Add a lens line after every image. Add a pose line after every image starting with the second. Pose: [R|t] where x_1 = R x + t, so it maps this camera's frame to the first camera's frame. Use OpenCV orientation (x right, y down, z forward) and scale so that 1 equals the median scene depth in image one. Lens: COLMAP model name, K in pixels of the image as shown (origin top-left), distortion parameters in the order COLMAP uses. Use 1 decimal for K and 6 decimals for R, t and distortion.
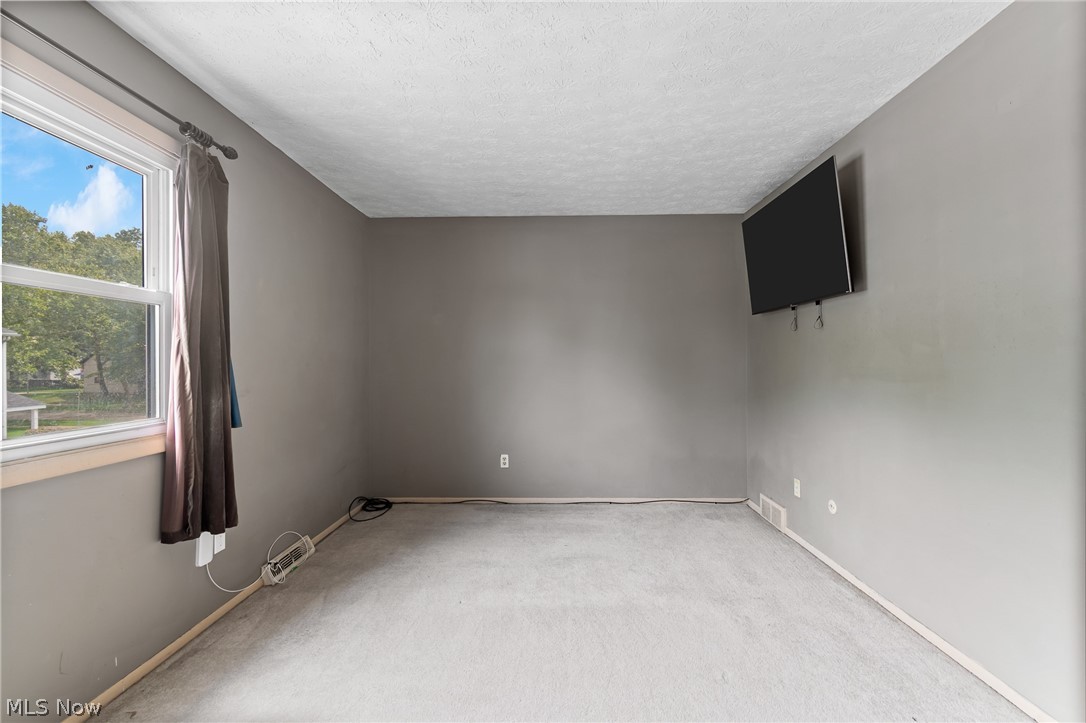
lens RADIAL K [[487.7, 0, 550.4], [0, 487.7, 362.2], [0, 0, 1]] dist [0.001550, 0.000298]
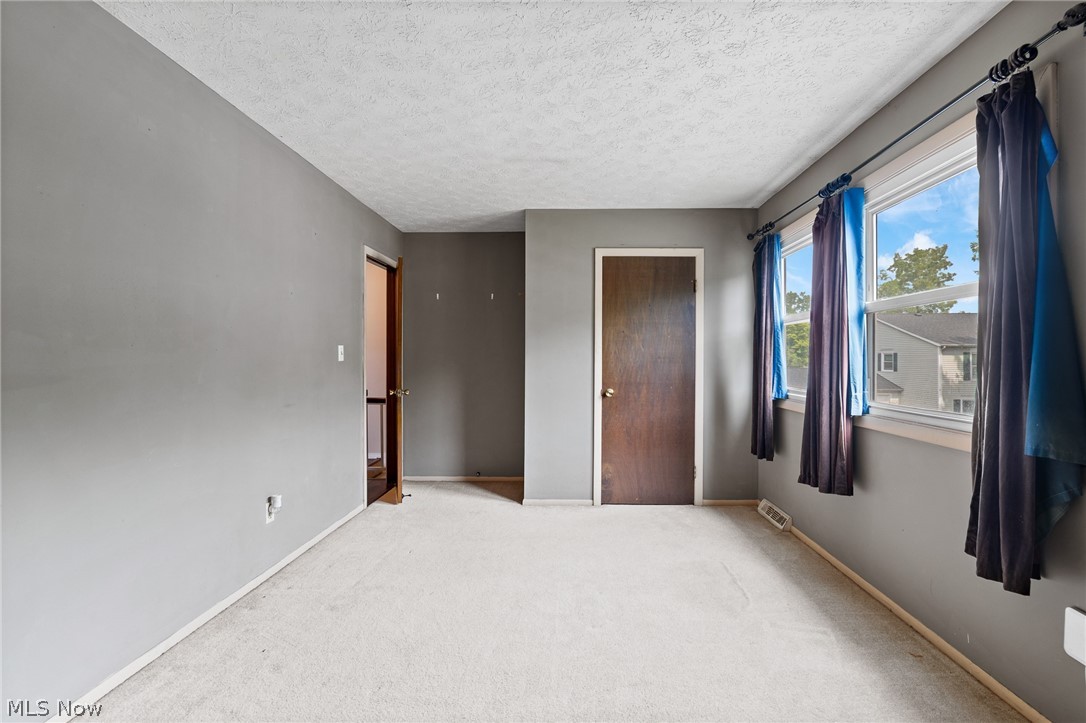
lens RADIAL K [[487.7, 0, 550.4], [0, 487.7, 362.2], [0, 0, 1]] dist [0.001550, 0.000298]
pose [[-0.999827, 0.000895, 0.018589, -0.003619], [0.000944, 0.999996, 0.002658, 0.004637], [-0.018587, 0.002675, -0.999824, 1.306792]]
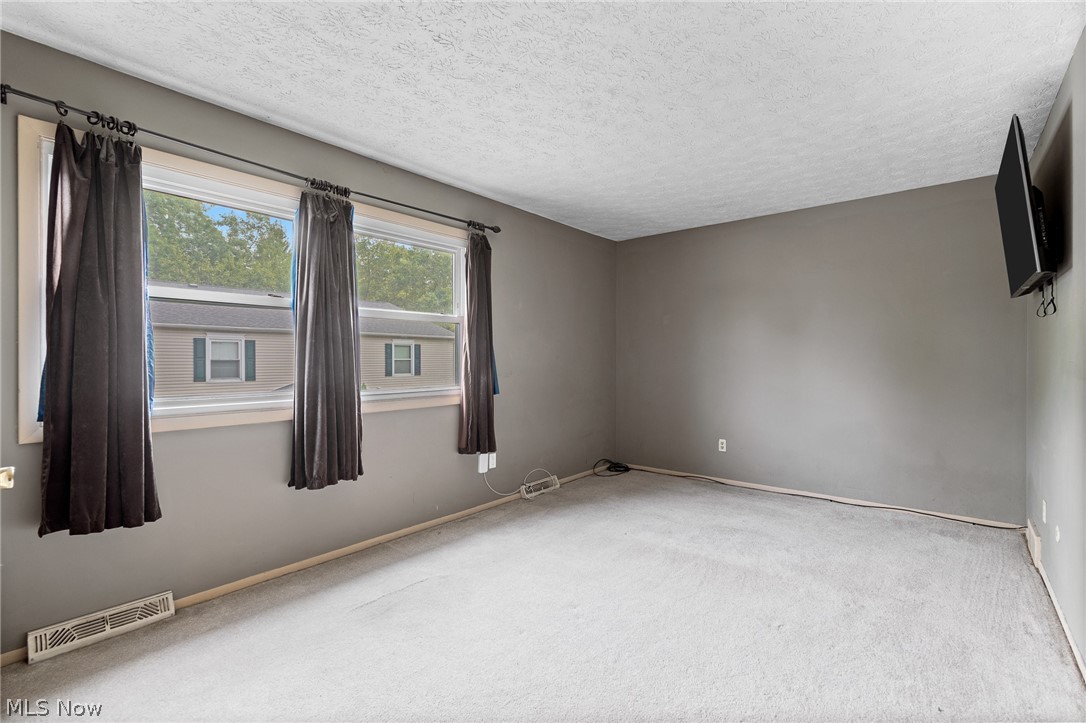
lens RADIAL K [[487.7, 0, 550.4], [0, 487.7, 362.2], [0, 0, 1]] dist [0.001550, 0.000298]
pose [[0.788646, 0.008931, -0.614782, 0.412507], [-0.001794, 0.999924, 0.012226, 0.002460], [0.614845, -0.008539, 0.788602, -0.160166]]
